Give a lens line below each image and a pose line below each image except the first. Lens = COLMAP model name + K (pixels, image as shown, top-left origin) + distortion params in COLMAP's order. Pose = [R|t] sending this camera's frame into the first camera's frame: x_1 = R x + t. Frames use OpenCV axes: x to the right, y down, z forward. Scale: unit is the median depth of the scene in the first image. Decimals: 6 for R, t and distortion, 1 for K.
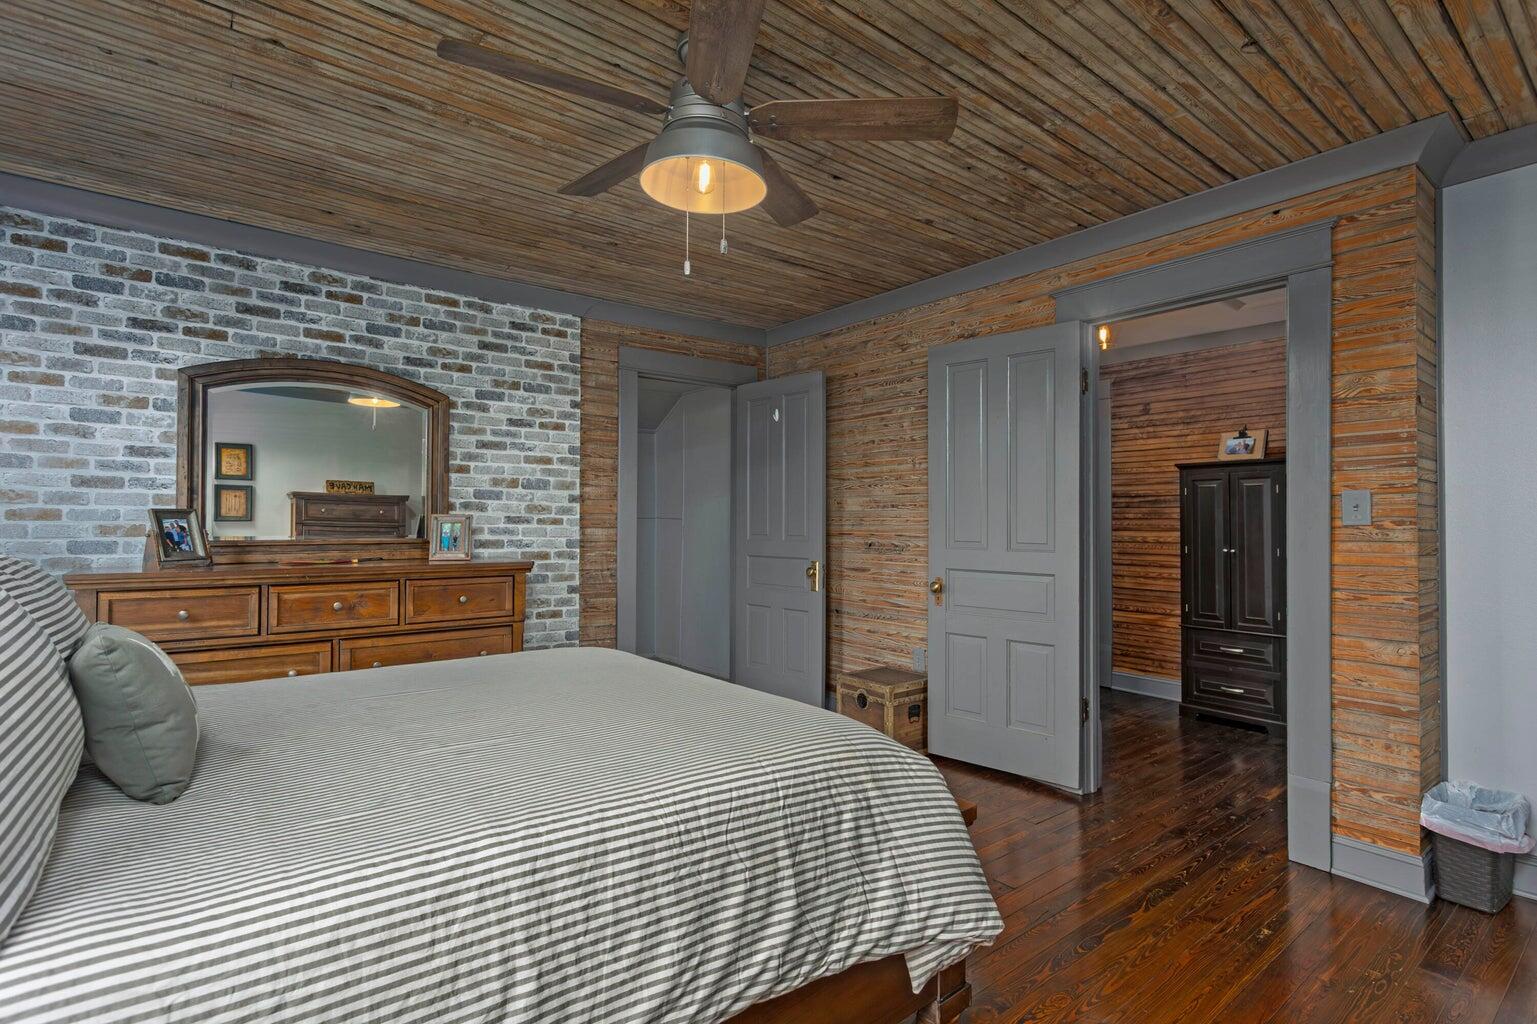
lens RADIAL K [[722.2, 0, 778.2], [0, 722.2, 512.3], [0, 0, 1]] dist [0.003092, 0.002556]
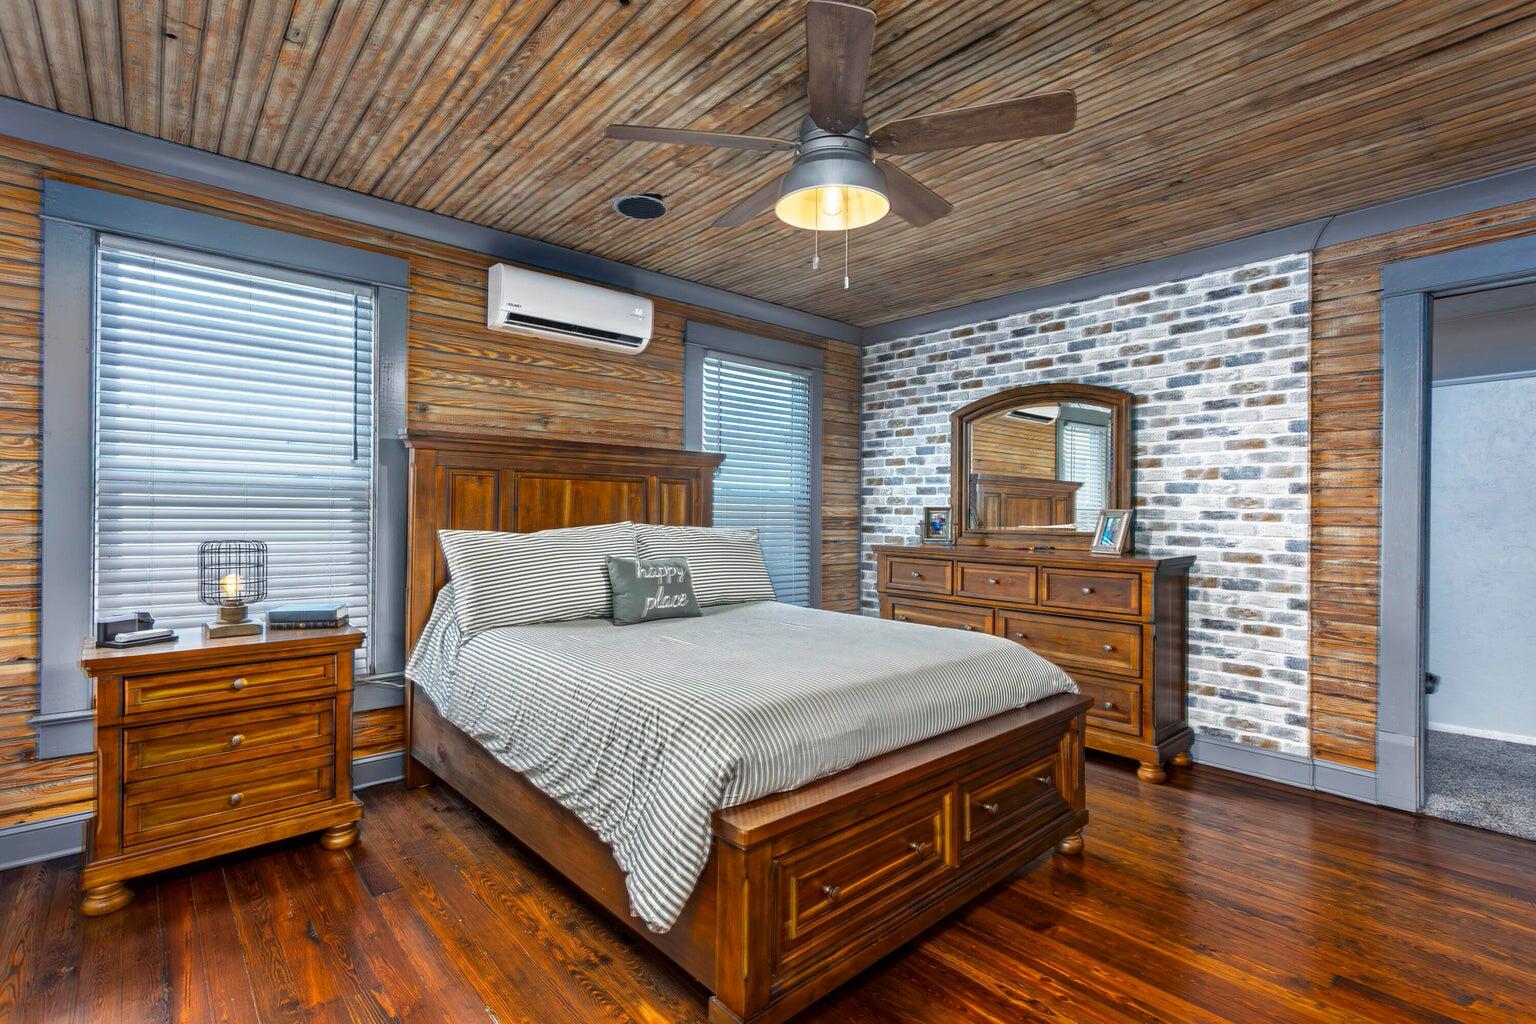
lens RADIAL K [[721.7, 0, 773.0], [0, 721.7, 516.1], [0, 0, 1]] dist [0.003092, 0.002556]
pose [[0.067467, 0.002268, -0.997719, 0.483288], [0.006108, 0.999978, 0.002686, 0.005884], [0.997703, -0.006275, 0.067452, 0.402908]]
